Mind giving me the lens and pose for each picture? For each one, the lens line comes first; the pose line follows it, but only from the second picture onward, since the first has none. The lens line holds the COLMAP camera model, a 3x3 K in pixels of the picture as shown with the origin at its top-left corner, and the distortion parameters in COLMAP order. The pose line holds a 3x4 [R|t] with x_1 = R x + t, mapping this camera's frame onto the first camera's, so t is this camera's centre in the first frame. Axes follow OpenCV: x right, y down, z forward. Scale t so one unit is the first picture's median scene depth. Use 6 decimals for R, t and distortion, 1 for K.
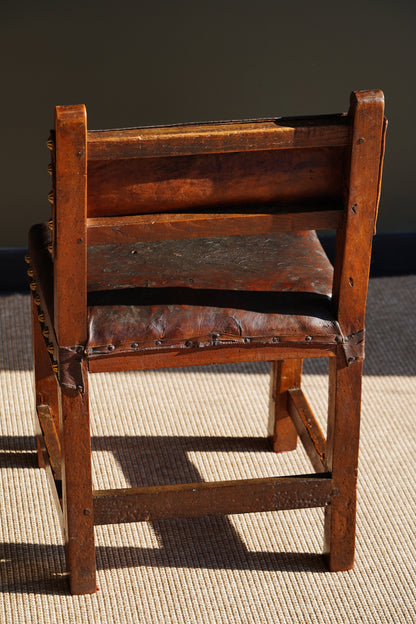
lens RADIAL K [[1696.2, 0, 159.9], [0, 1696.2, 404.5], [0, 0, 1]] dist [-0.167267, -0.017695]
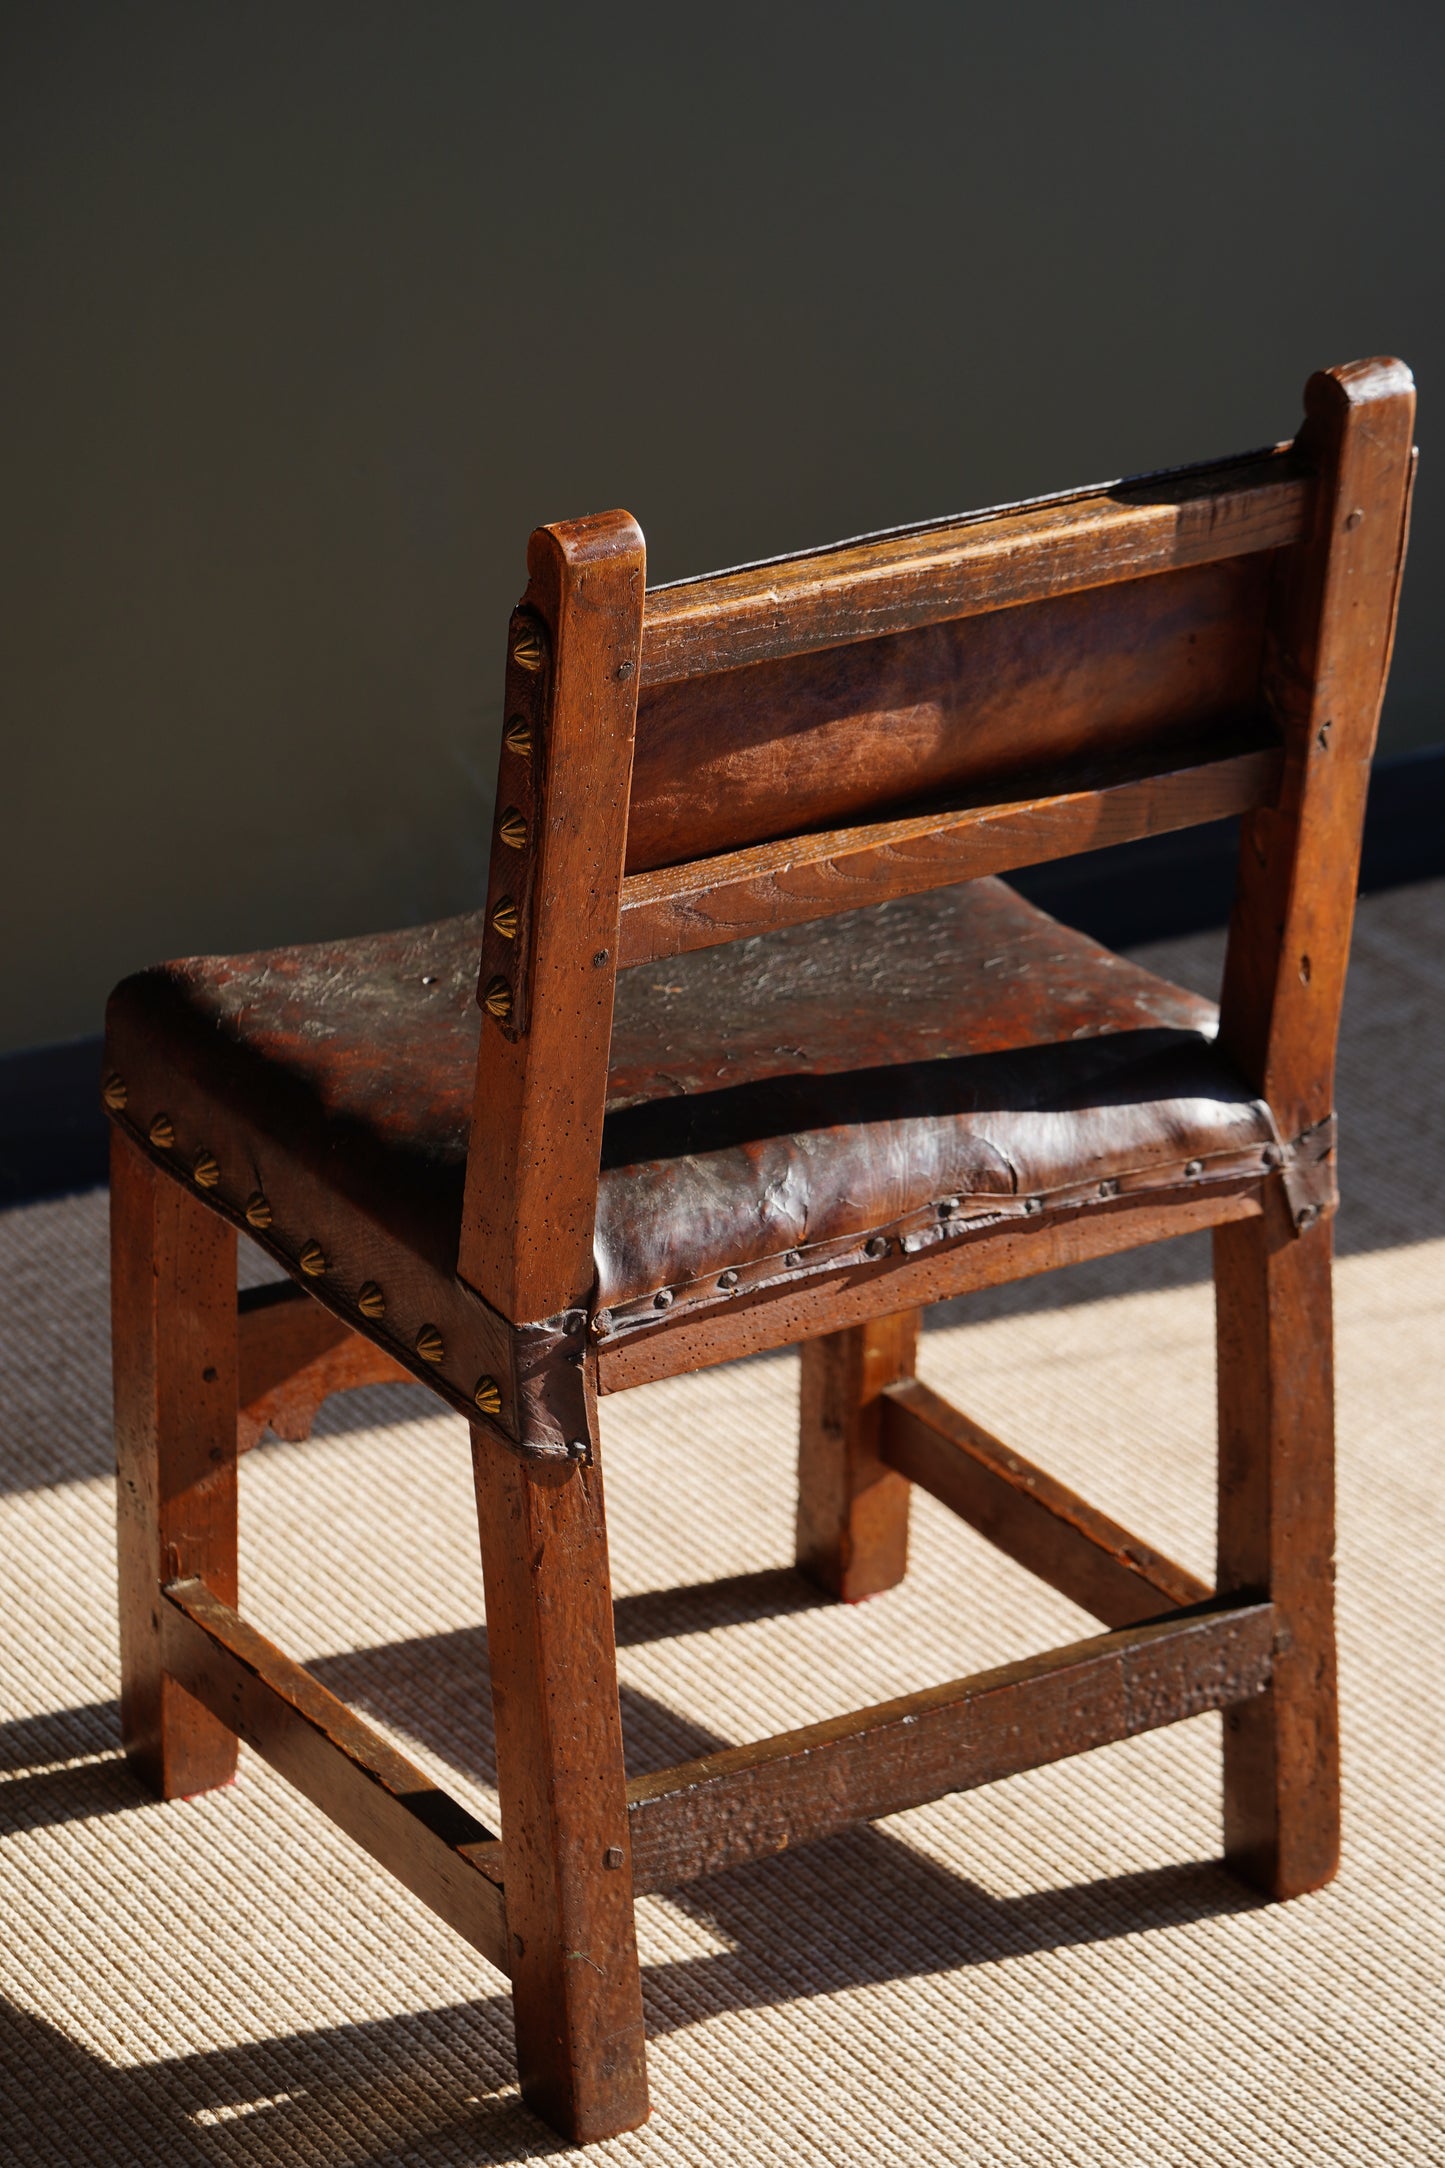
lens RADIAL K [[5893.2, 0, 555.4], [0, 5893.2, 1405.4], [0, 0, 1]] dist [-0.167267, -0.017695]
pose [[0.926458, -0.180331, 0.330388, -0.402199], [0.195119, 0.980708, -0.011857, -0.005892], [-0.321876, 0.075451, 0.943771, 0.001057]]
